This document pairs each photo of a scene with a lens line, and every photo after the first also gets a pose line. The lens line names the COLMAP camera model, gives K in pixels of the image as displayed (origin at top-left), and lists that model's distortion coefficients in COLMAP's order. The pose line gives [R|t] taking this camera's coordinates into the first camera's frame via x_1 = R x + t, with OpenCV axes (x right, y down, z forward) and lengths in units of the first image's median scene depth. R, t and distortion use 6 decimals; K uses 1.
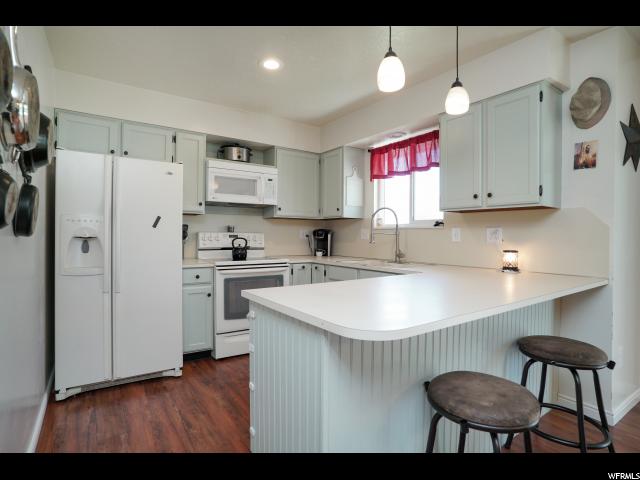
lens RADIAL K [[336.8, 0, 315.9], [0, 336.8, 238.3], [0, 0, 1]] dist [-0.073861, 0.042362]
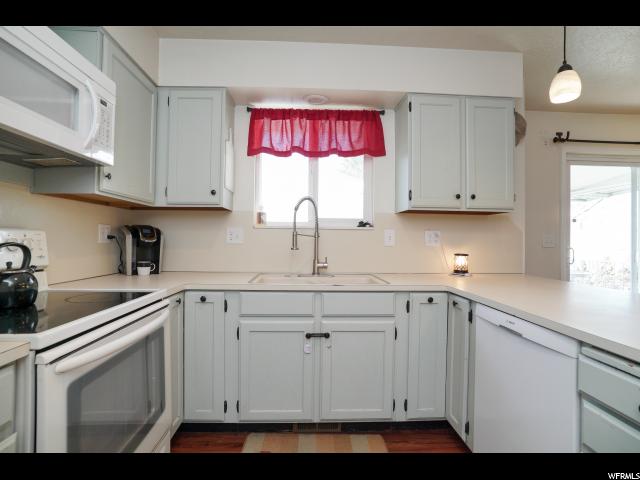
lens RADIAL K [[336.8, 0, 315.9], [0, 336.8, 238.3], [0, 0, 1]] dist [-0.073861, 0.042362]
pose [[0.534939, 0.003305, 0.844885, -0.356475], [-0.000473, 0.999993, -0.003612, -0.004886], [-0.844891, 0.001533, 0.534937, 0.591965]]
